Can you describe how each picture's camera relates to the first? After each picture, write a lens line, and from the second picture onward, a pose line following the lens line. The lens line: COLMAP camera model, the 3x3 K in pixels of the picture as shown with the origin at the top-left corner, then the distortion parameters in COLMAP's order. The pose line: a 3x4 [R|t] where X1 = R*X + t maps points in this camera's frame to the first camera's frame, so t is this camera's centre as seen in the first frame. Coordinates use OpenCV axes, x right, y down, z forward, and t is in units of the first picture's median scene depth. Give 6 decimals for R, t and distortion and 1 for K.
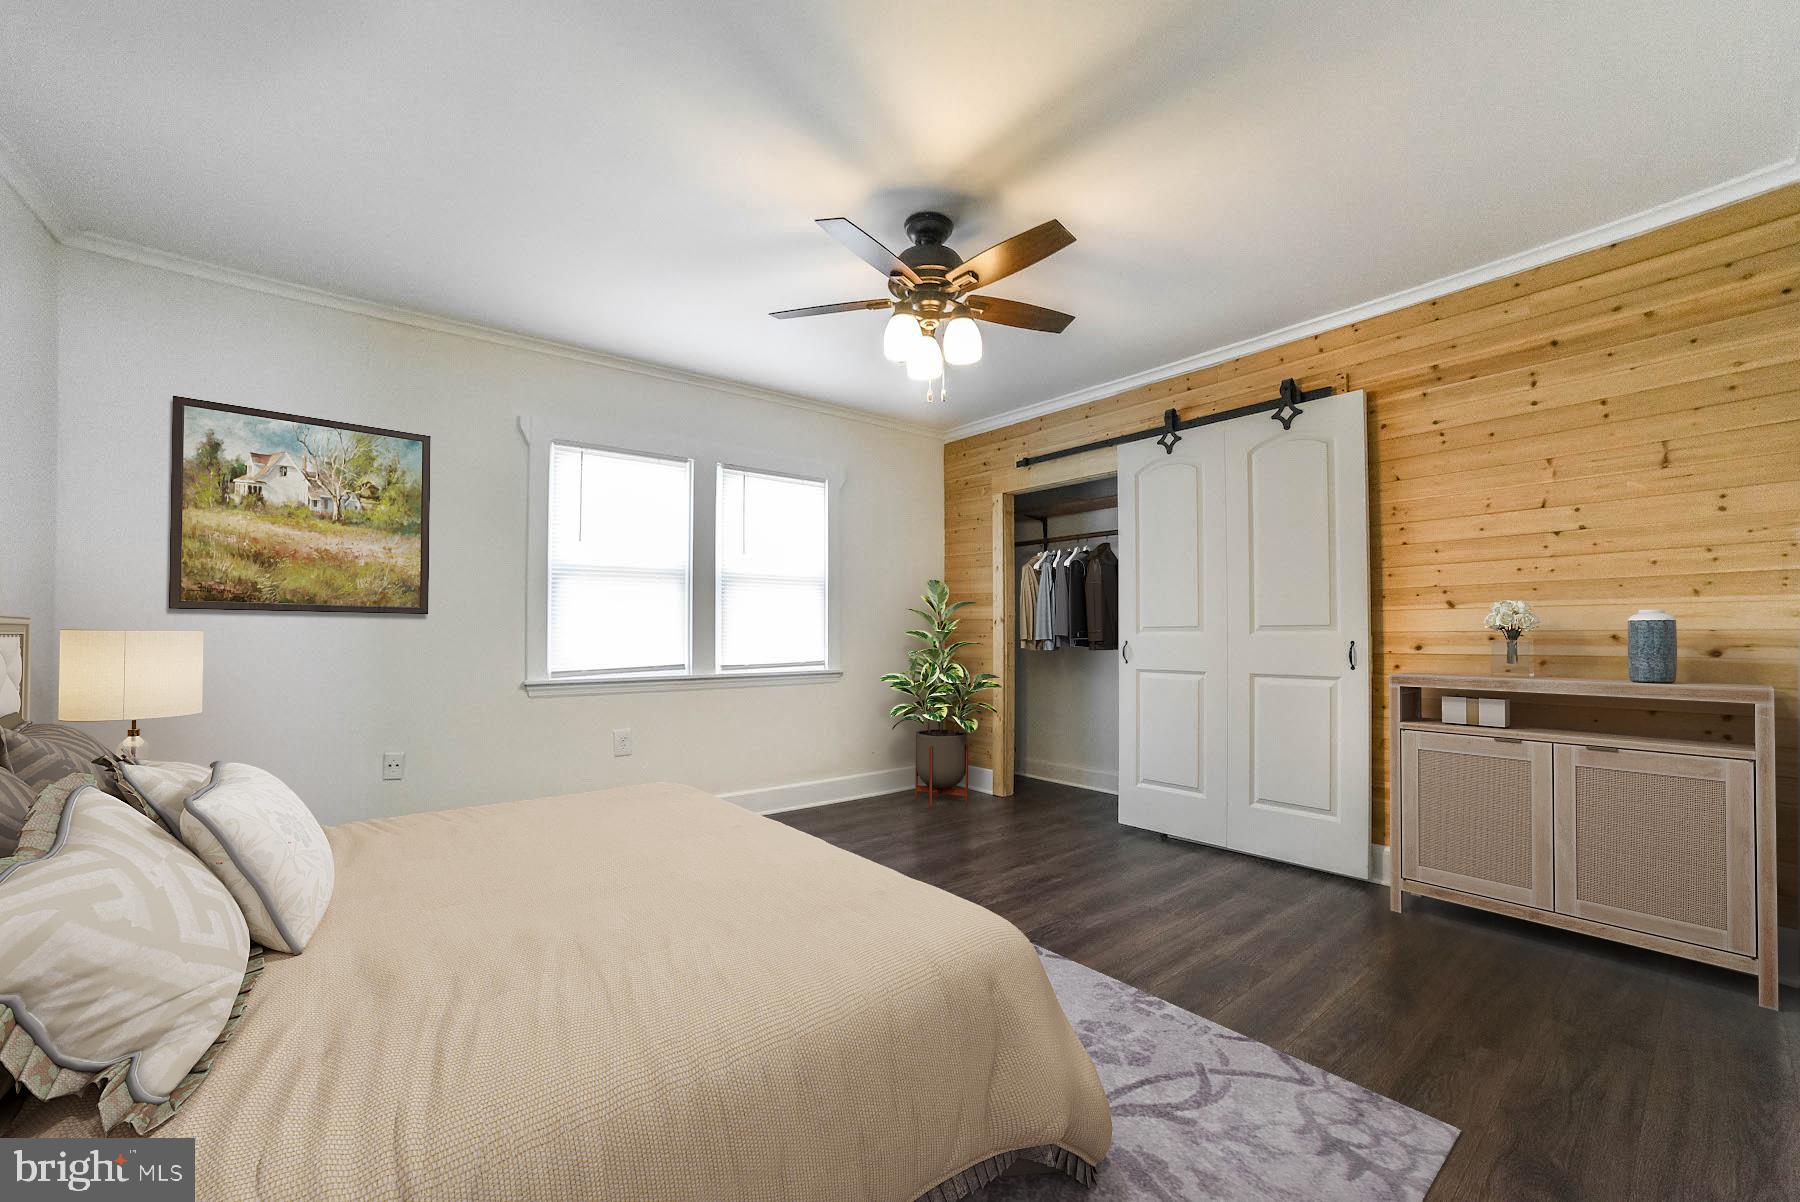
lens RADIAL K [[708.5, 0, 903.4], [0, 708.5, 622.1], [0, 0, 1]] dist [-0.069939, 0.031750]
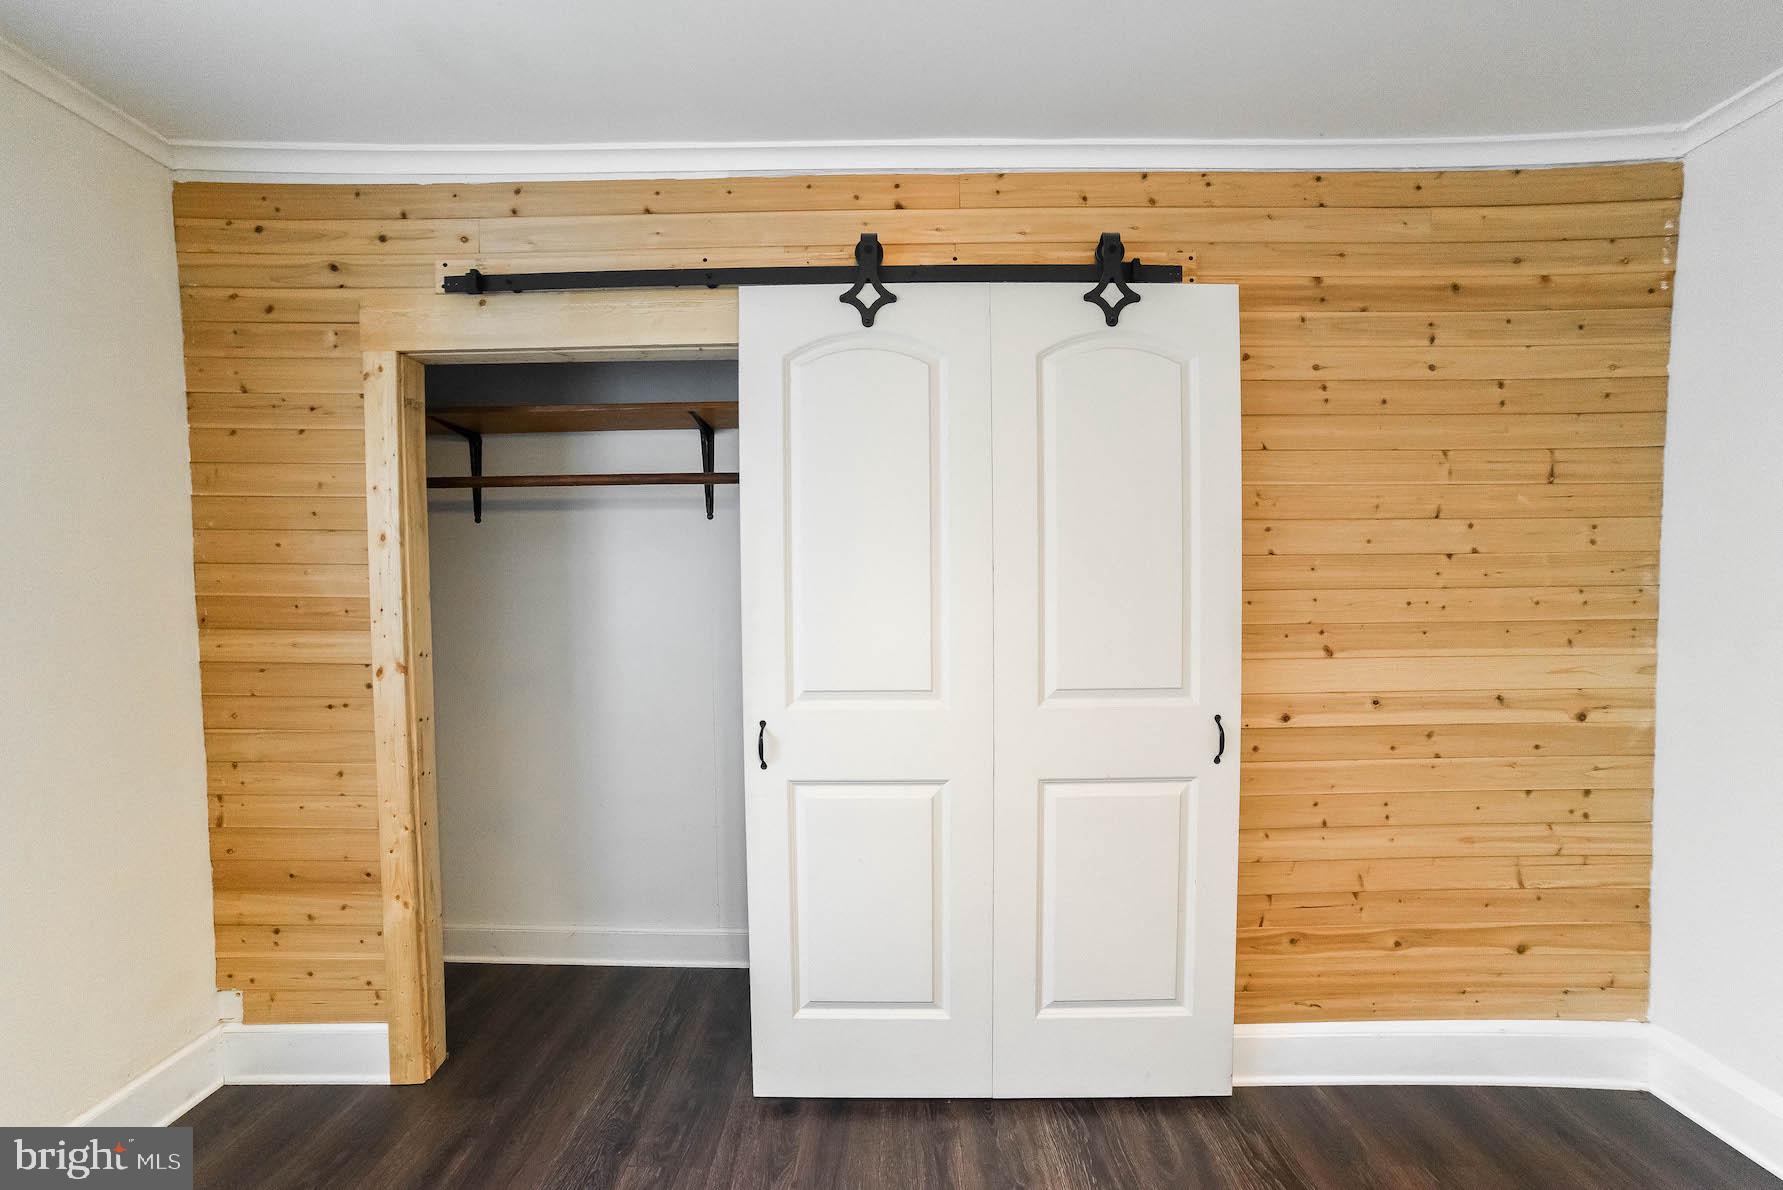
lens RADIAL K [[701.8, 0, 894.9], [0, 701.8, 615.9], [0, 0, 1]] dist [-0.069939, 0.031750]
pose [[0.631536, -0.034555, 0.774576, 0.024292], [-0.004827, 0.998812, 0.048494, -0.081500], [-0.775331, -0.034364, 0.630619, 0.823890]]
